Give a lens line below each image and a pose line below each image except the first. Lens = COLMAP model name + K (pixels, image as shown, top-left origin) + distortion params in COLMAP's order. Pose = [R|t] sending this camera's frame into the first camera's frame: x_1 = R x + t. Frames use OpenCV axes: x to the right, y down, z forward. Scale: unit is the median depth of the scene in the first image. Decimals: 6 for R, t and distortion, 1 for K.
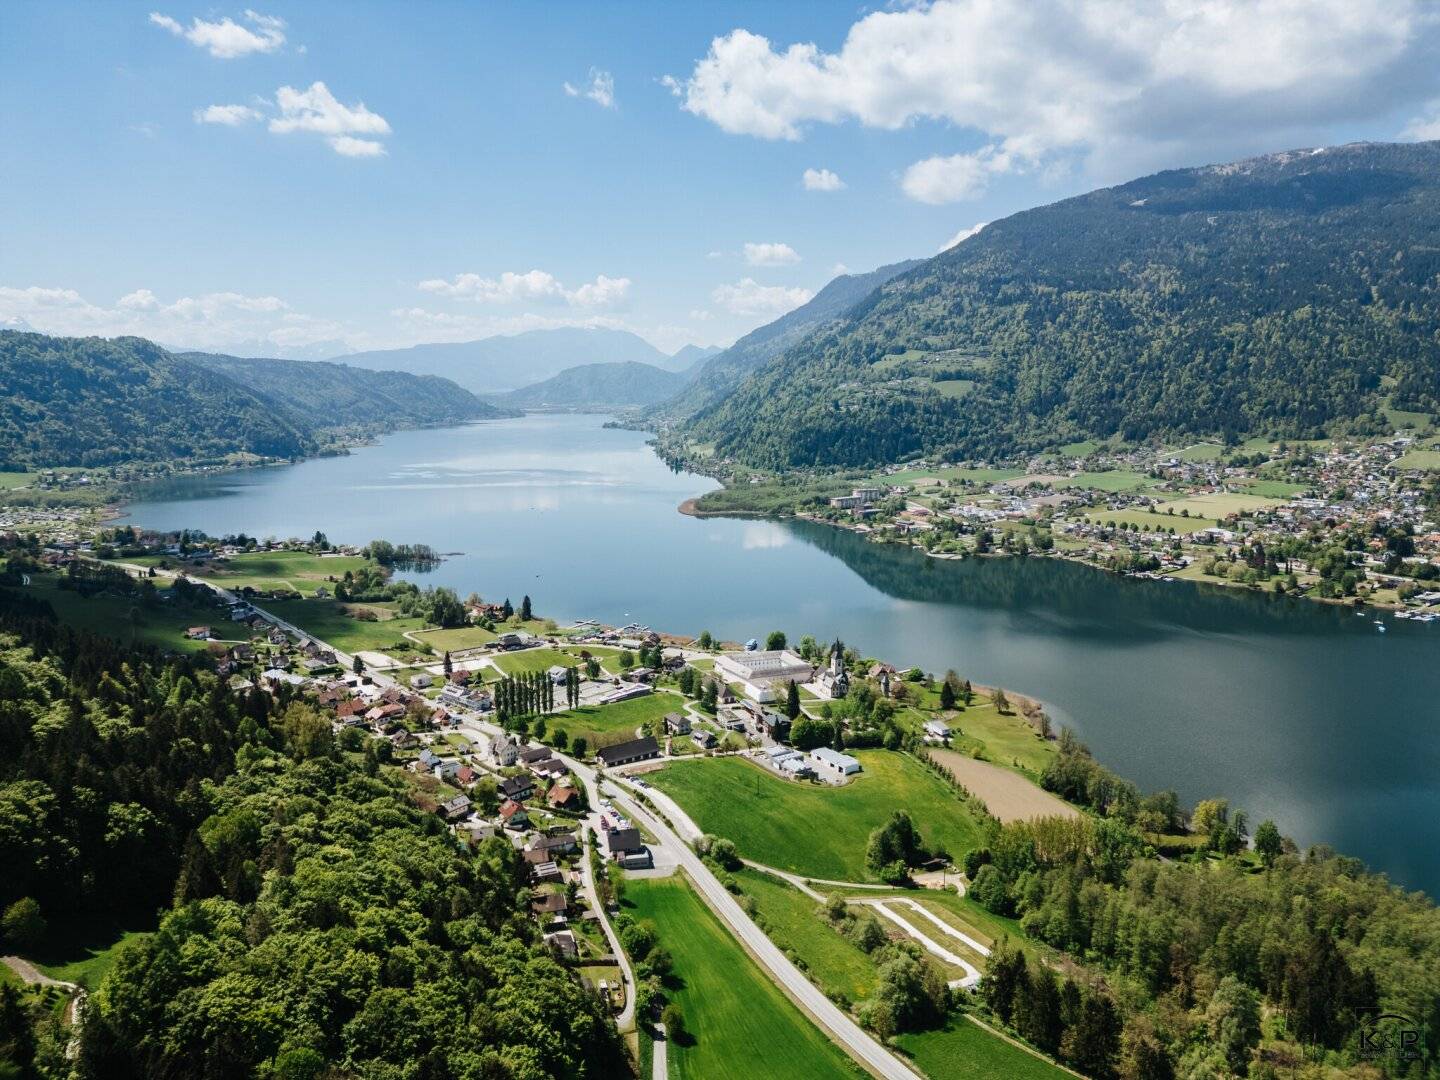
lens RADIAL K [[1004.8, 0, 720.0], [0, 1004.8, 540.0], [0, 0, 1]] dist [0.076749, -0.089083]
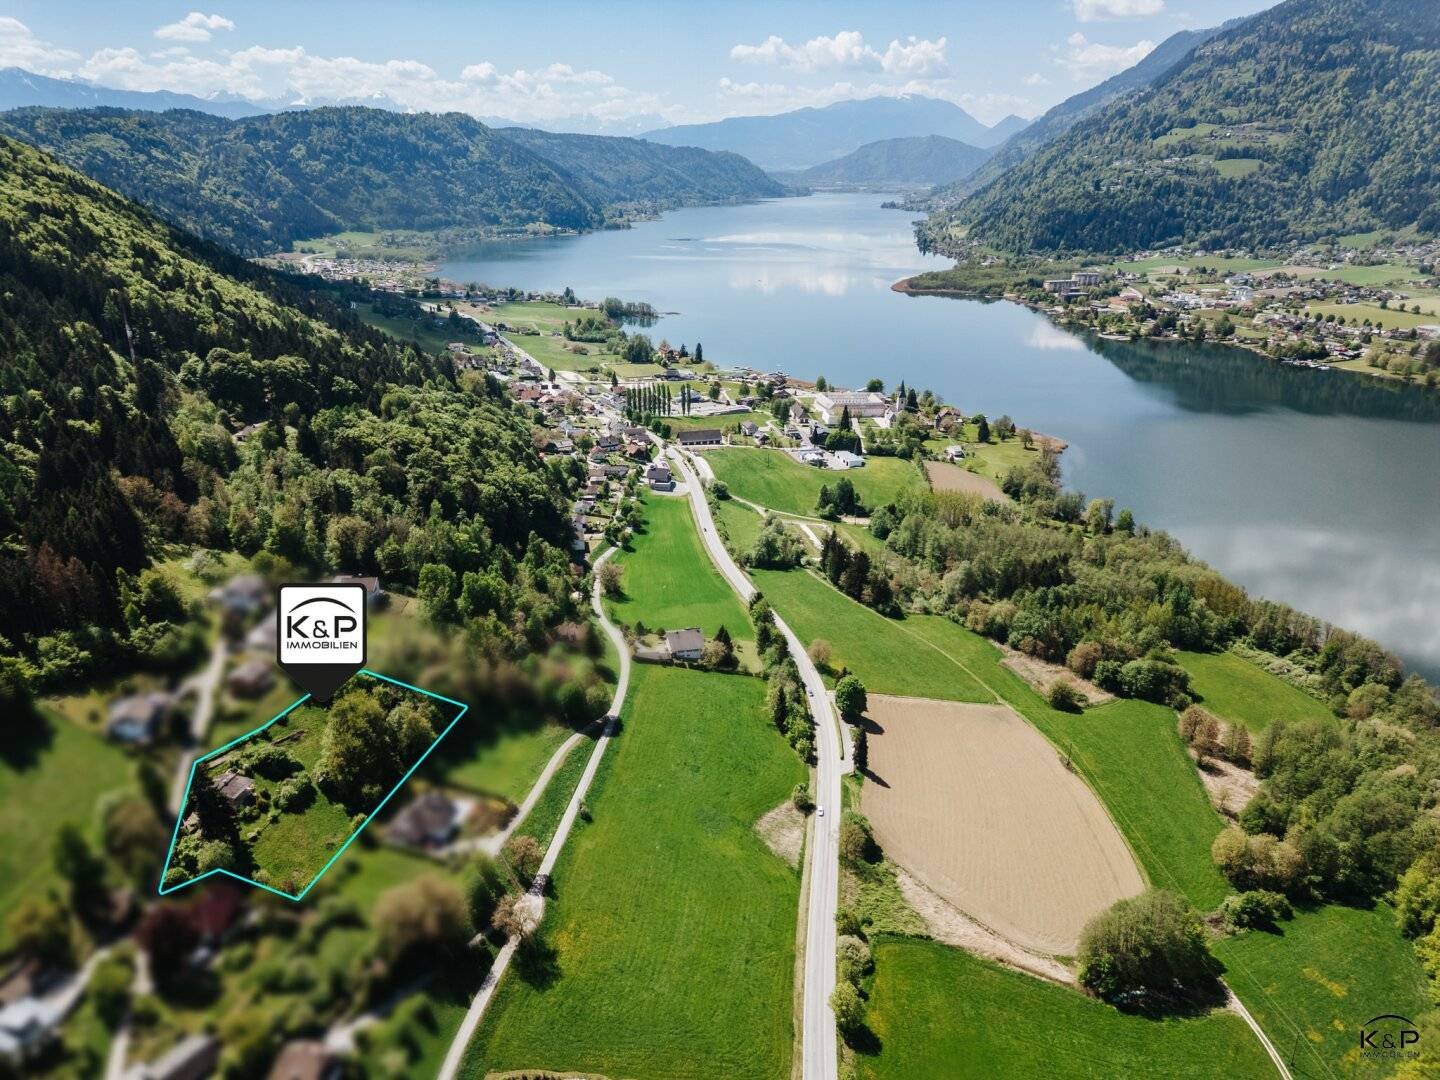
lens RADIAL K [[1004.8, 0, 720.0], [0, 1004.8, 540.0], [0, 0, 1]] dist [0.076749, -0.089083]
pose [[0.956257, 0.112016, -0.270232, 0.073908], [-0.054927, 0.976105, 0.210245, 0.011605], [0.287325, -0.186205, 0.939559, -0.076071]]
